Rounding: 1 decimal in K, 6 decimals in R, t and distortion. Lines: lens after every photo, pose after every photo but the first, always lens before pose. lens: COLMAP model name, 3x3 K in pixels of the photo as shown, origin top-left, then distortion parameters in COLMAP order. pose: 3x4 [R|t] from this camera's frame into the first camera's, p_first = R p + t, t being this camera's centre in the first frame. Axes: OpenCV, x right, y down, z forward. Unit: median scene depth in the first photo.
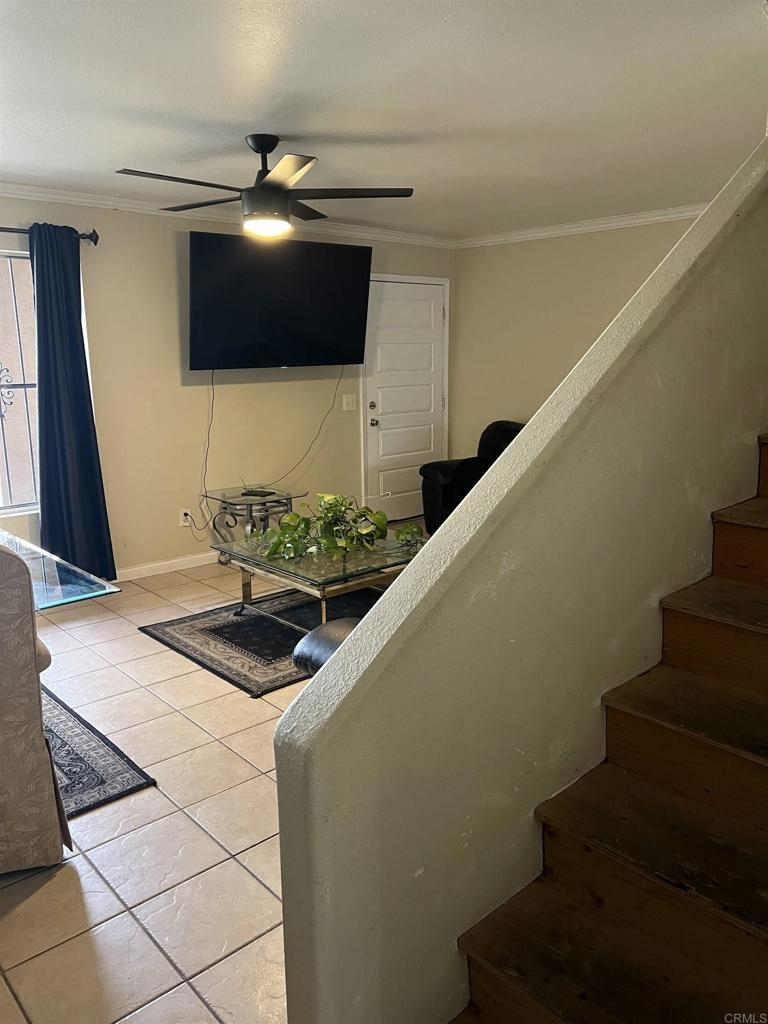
lens RADIAL K [[768.9, 0, 388.2], [0, 768.9, 511.9], [0, 0, 1]] dist [0.021637, -0.002057]
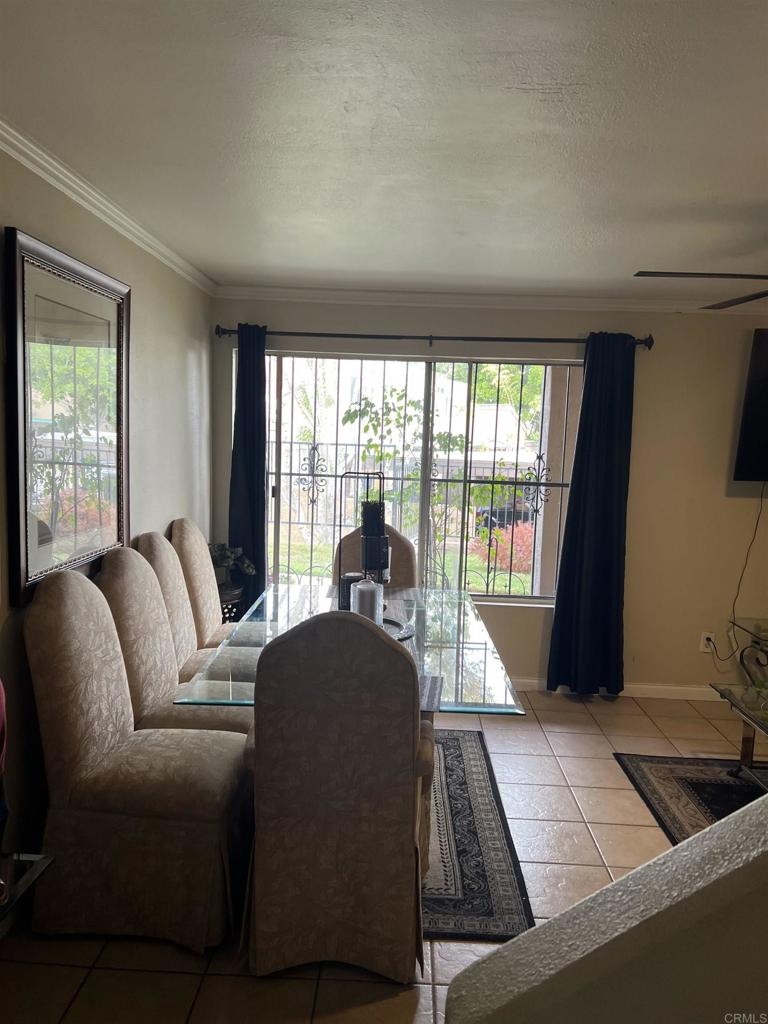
lens RADIAL K [[768.9, 0, 383.0], [0, 768.9, 516.0], [0, 0, 1]] dist [0.021637, -0.002057]
pose [[0.719784, 0.101507, -0.686736, 0.078136], [-0.183497, 0.981887, -0.047193, -0.031473], [0.669507, 0.159983, 0.725373, 0.103025]]
